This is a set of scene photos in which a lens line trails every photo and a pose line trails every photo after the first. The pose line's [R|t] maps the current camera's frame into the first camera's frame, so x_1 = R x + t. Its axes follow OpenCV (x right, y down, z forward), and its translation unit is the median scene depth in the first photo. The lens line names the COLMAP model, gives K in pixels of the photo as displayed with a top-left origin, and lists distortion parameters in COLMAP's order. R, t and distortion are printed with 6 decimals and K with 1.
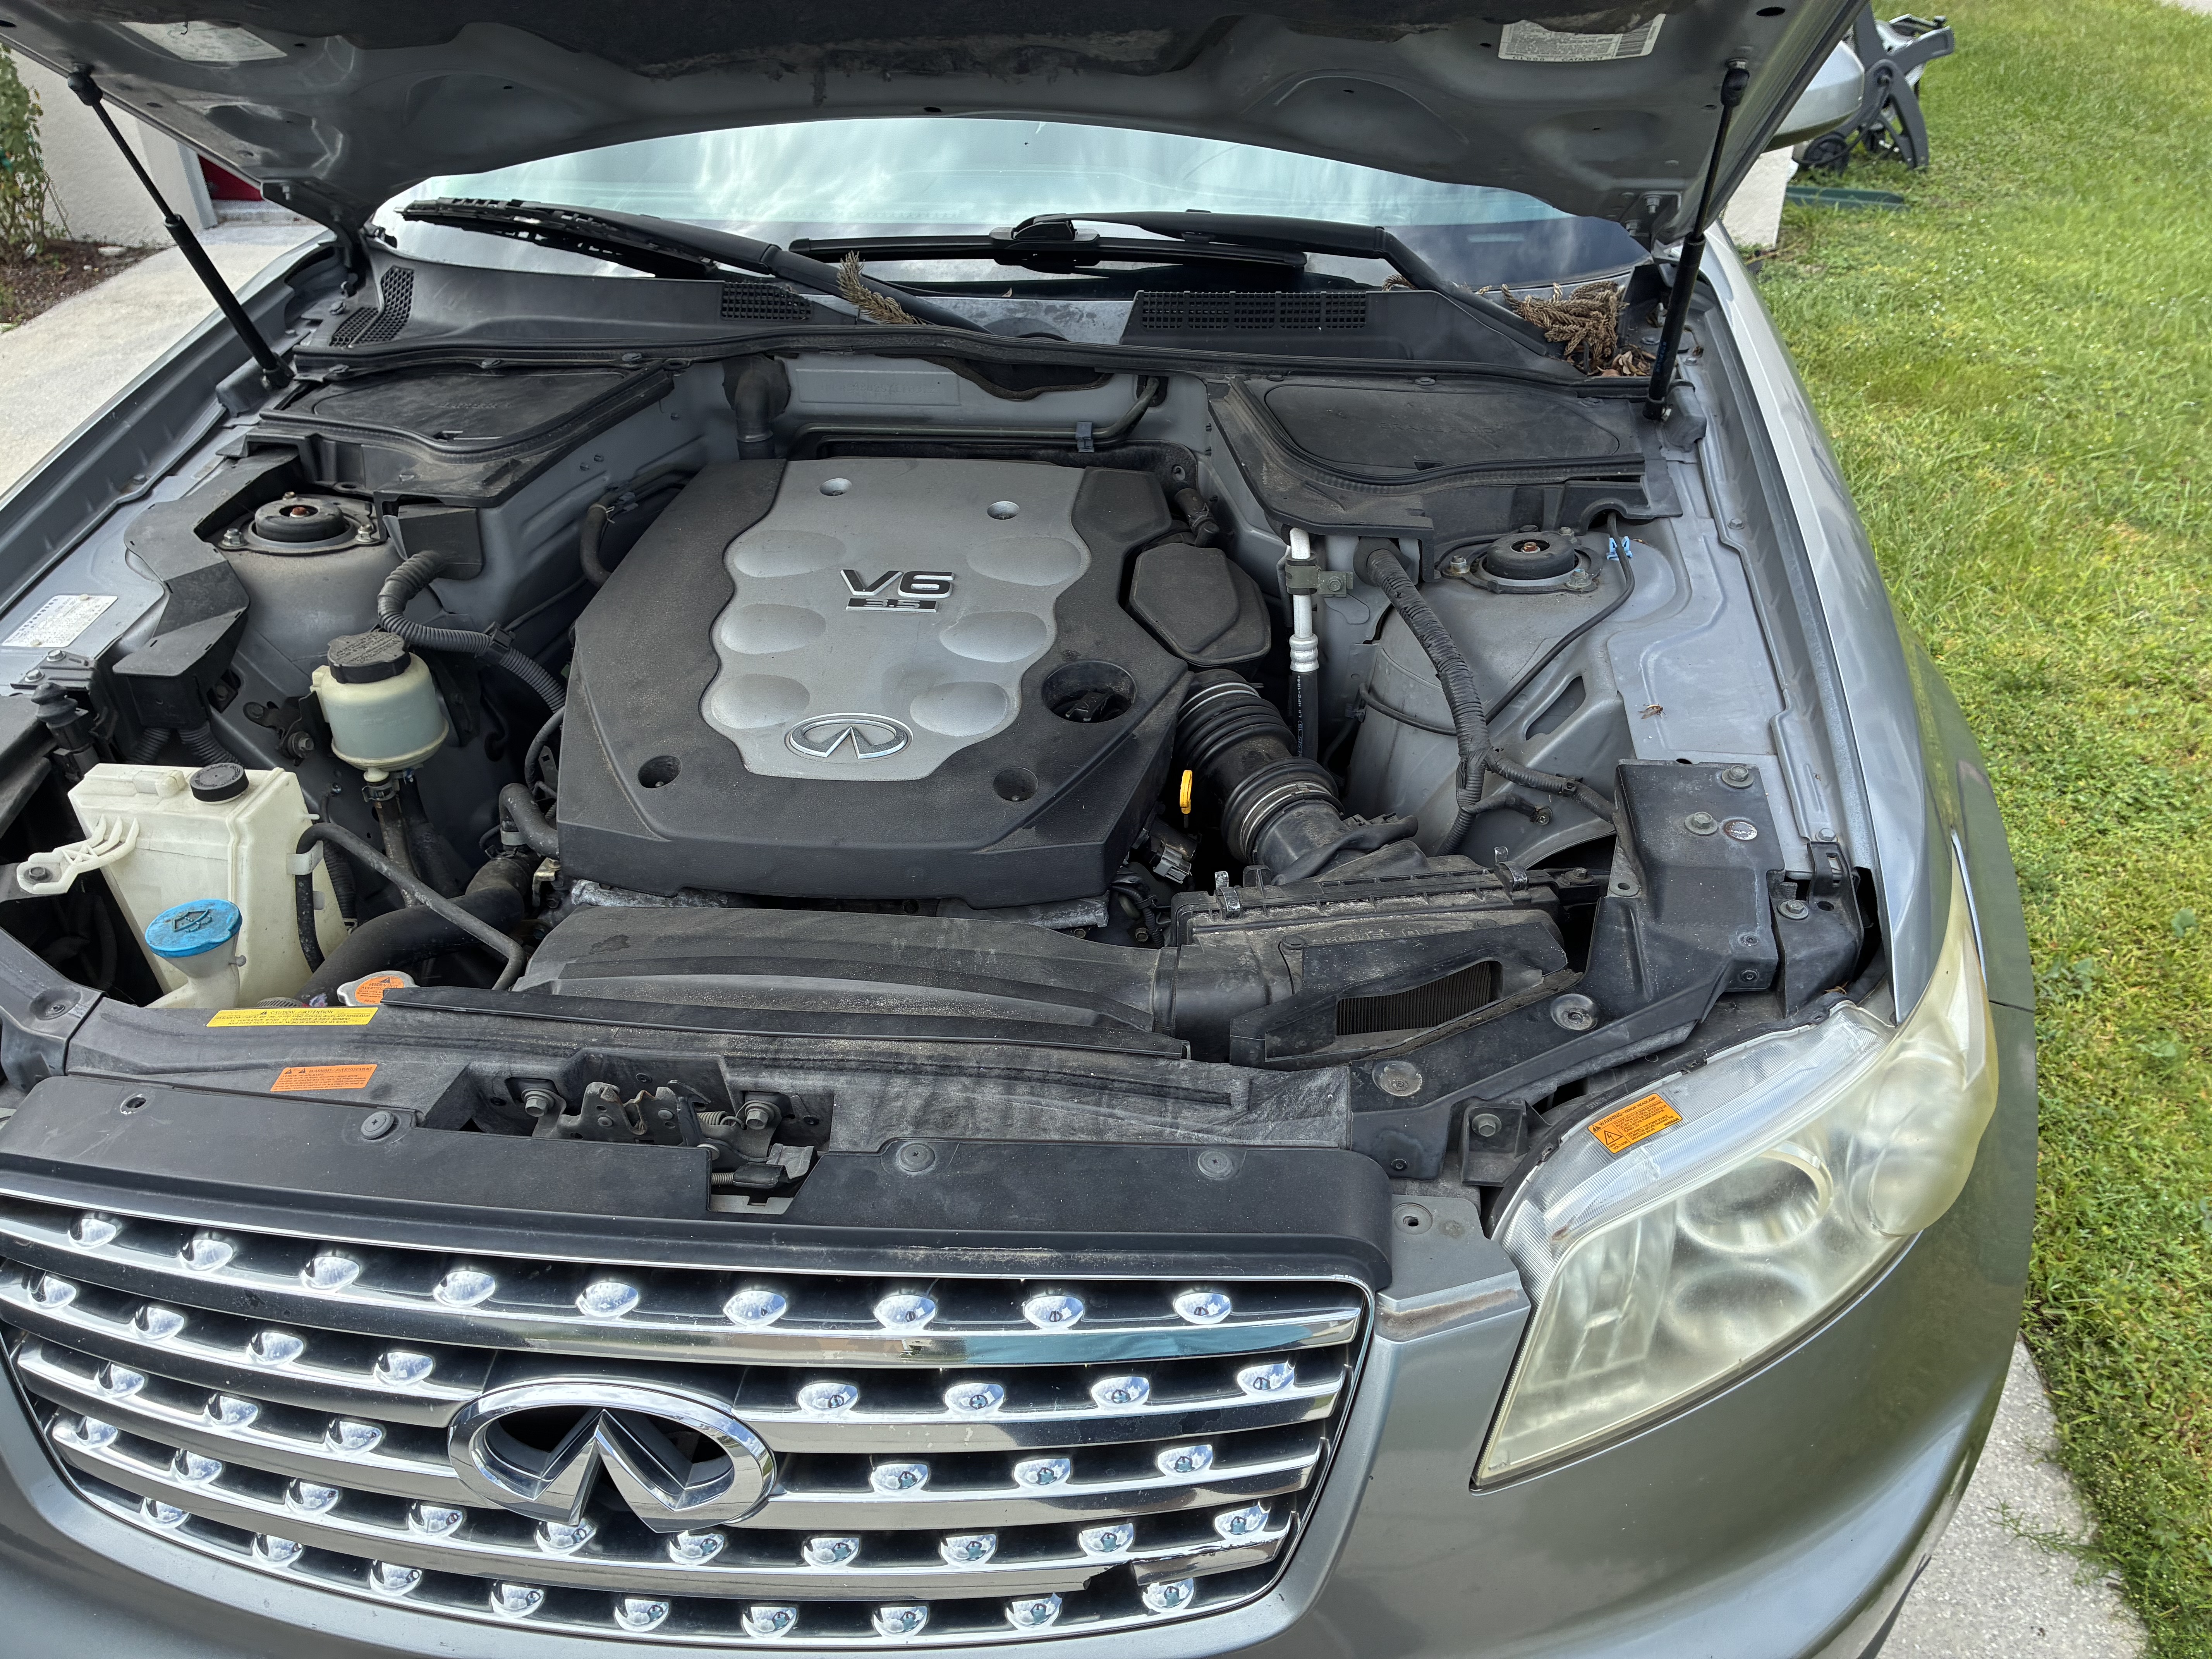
lens RADIAL K [[1643.1, 0, 1098.1], [0, 1643.1, 785.9], [0, 0, 1]] dist [0.058746, -0.086233]
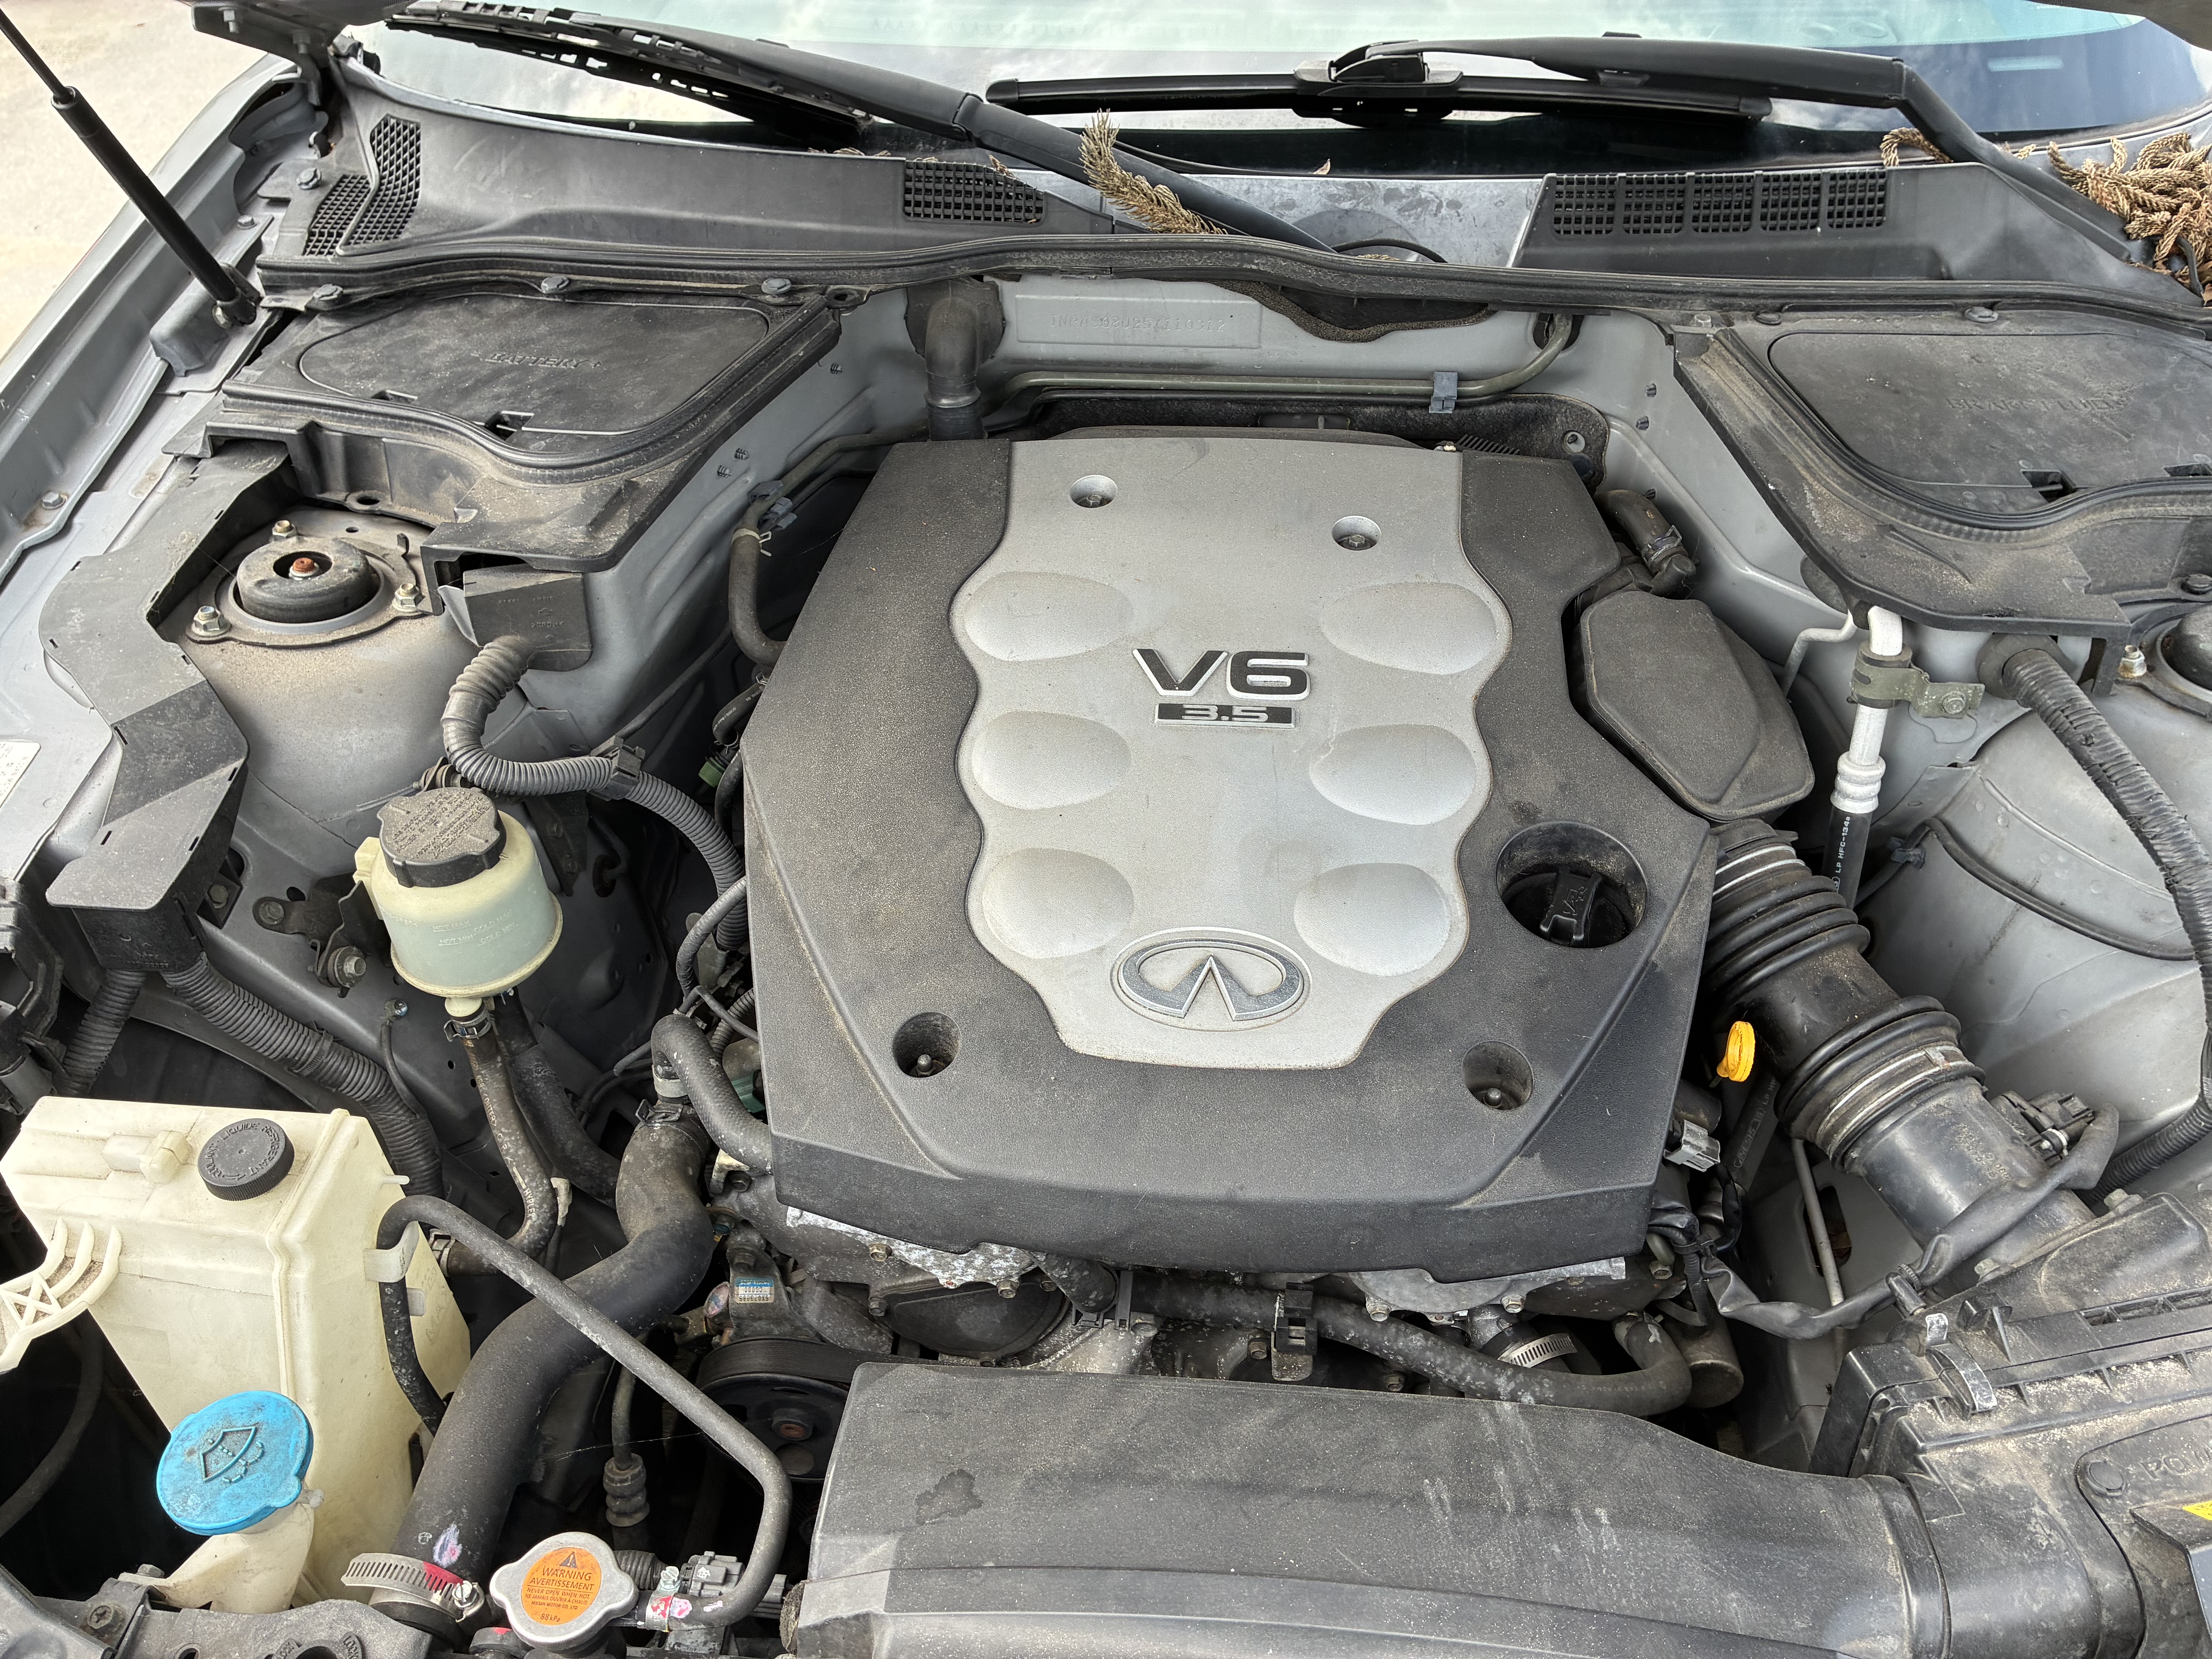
lens RADIAL K [[1724.6, 0, 1106.0], [0, 1724.6, 829.5], [0, 0, 1]] dist [0.033258, -0.042728]
pose [[0.999919, -0.009996, 0.007942, -0.172735], [0.008591, 0.986989, 0.160561, -0.169530], [-0.009443, -0.160480, 0.986994, 0.307576]]
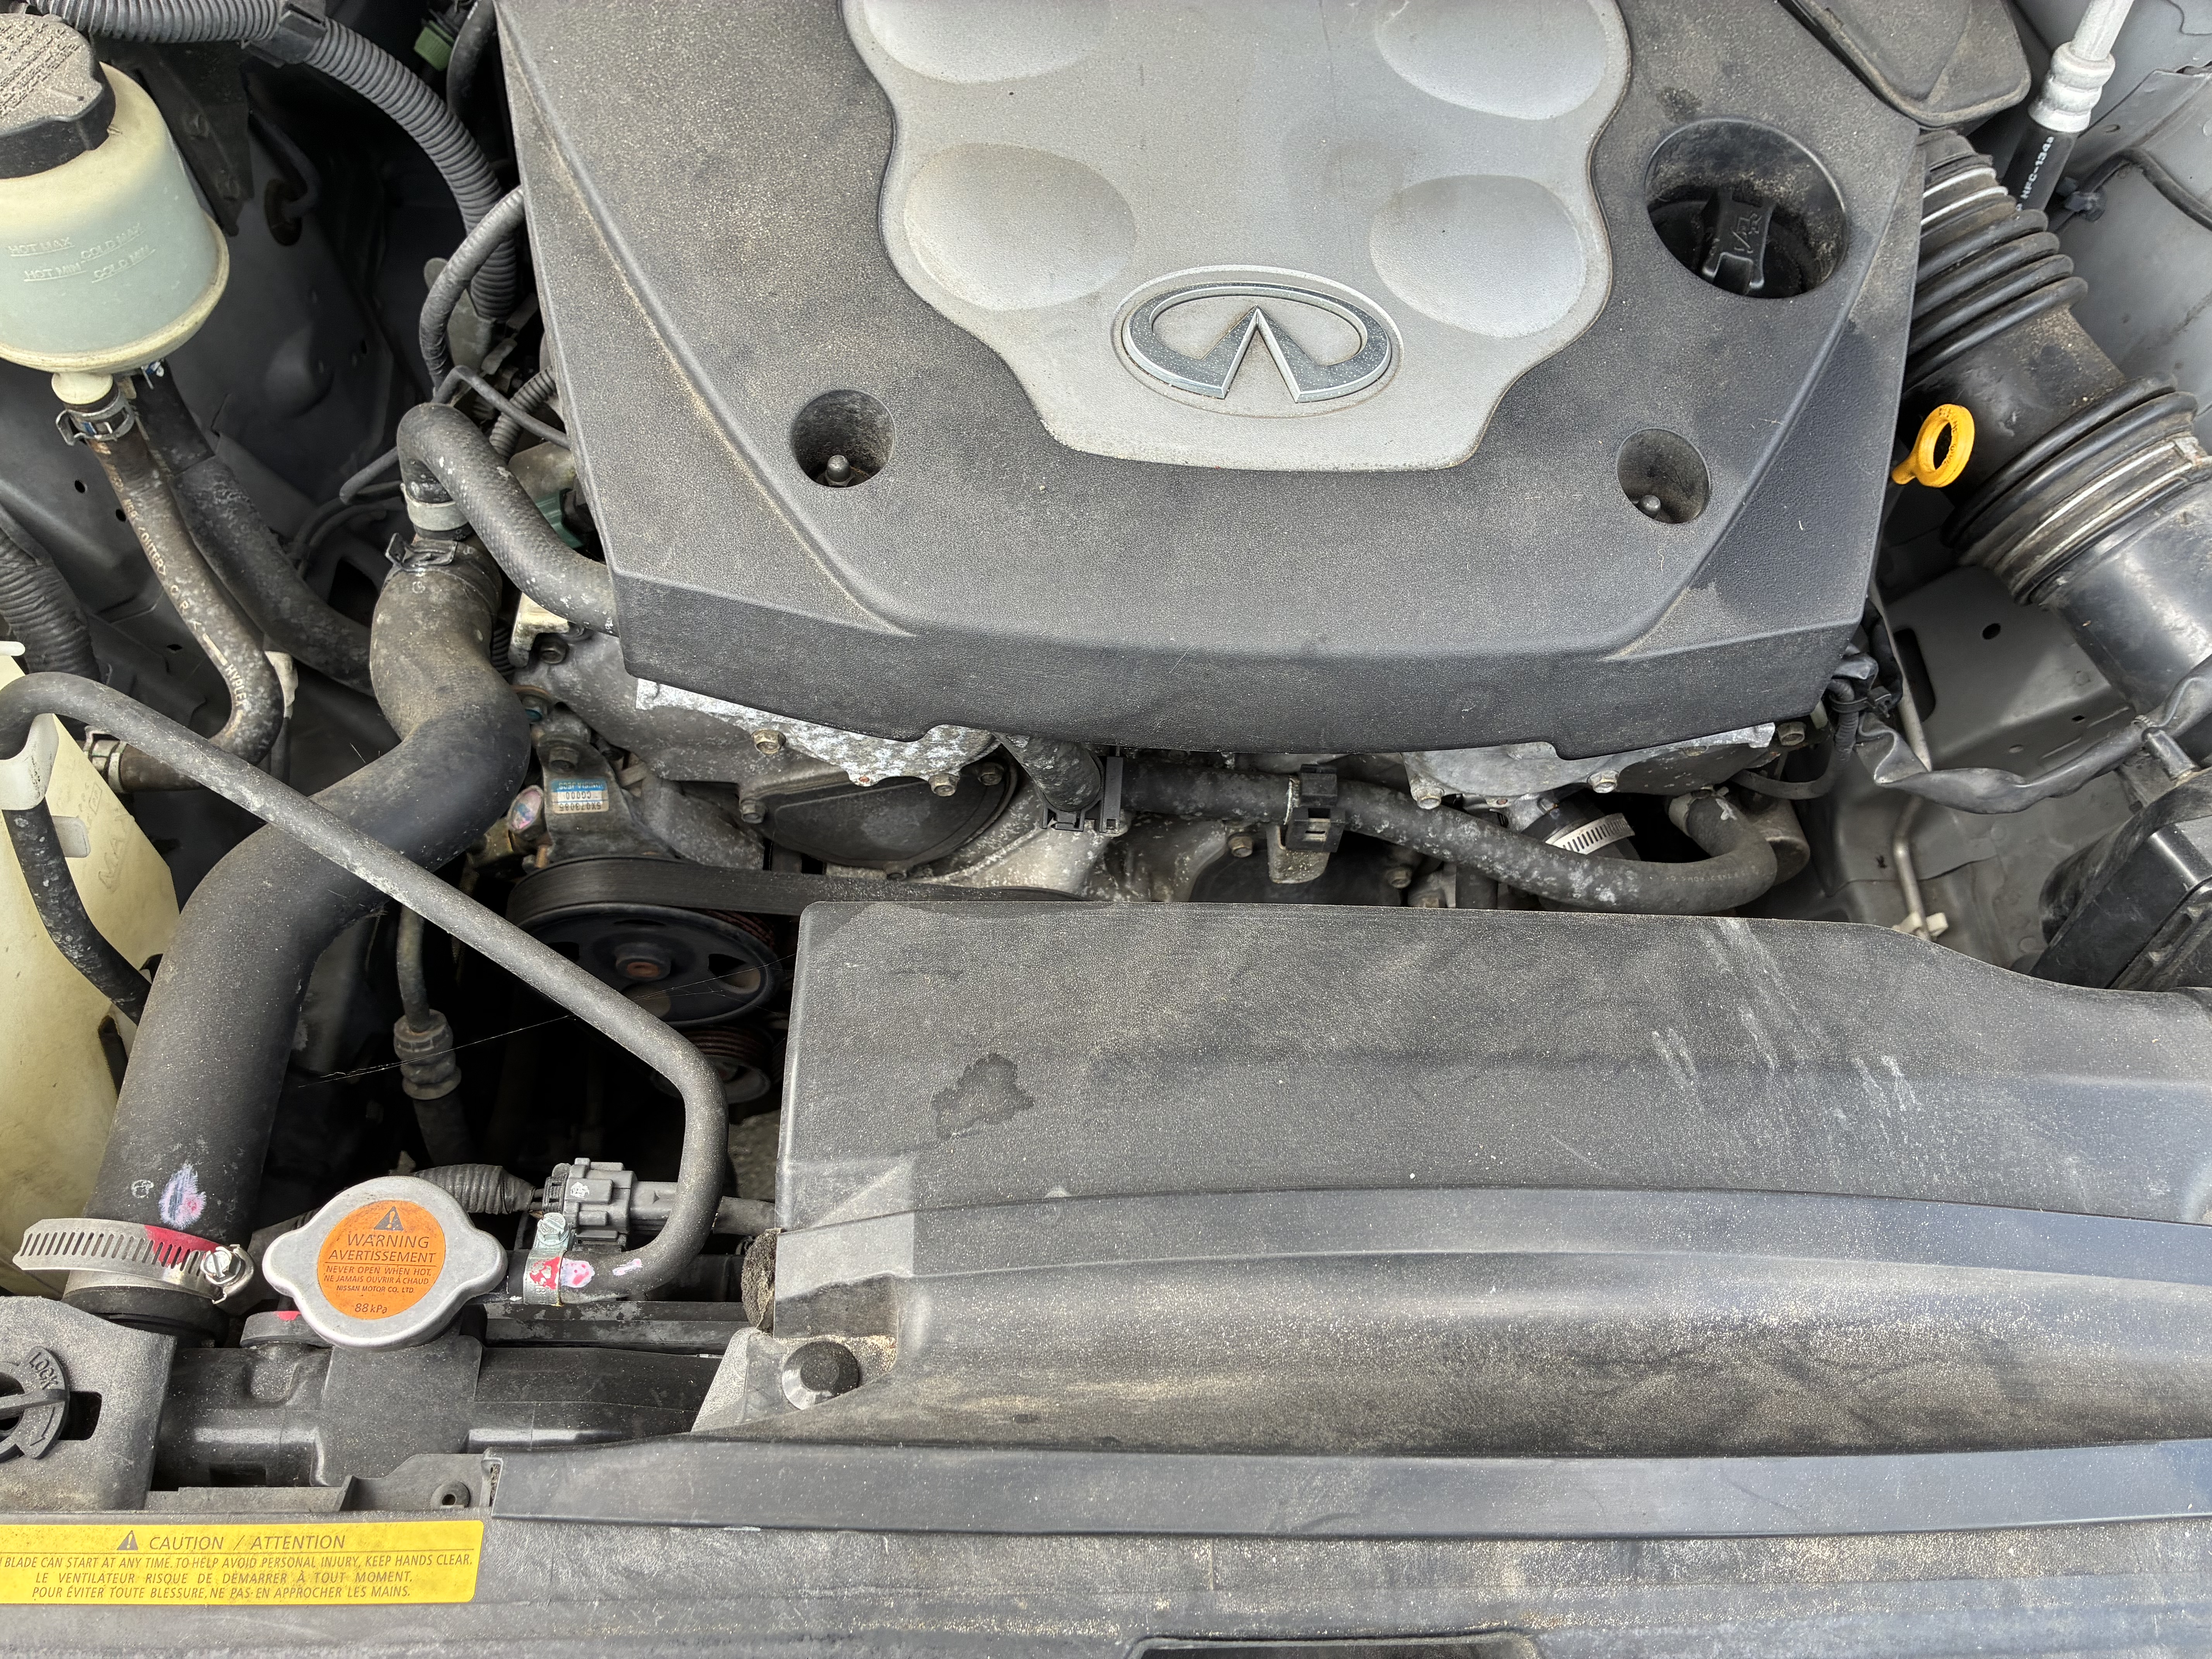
lens RADIAL K [[1771.7, 0, 1156.5], [0, 1771.7, 833.2], [0, 0, 1]] dist [0.042573, -0.067179]
pose [[0.984792, -0.049503, 0.166536, -0.230450], [-0.029709, 0.896446, 0.442156, -0.104470], [-0.171178, -0.440379, 0.881342, 0.467154]]
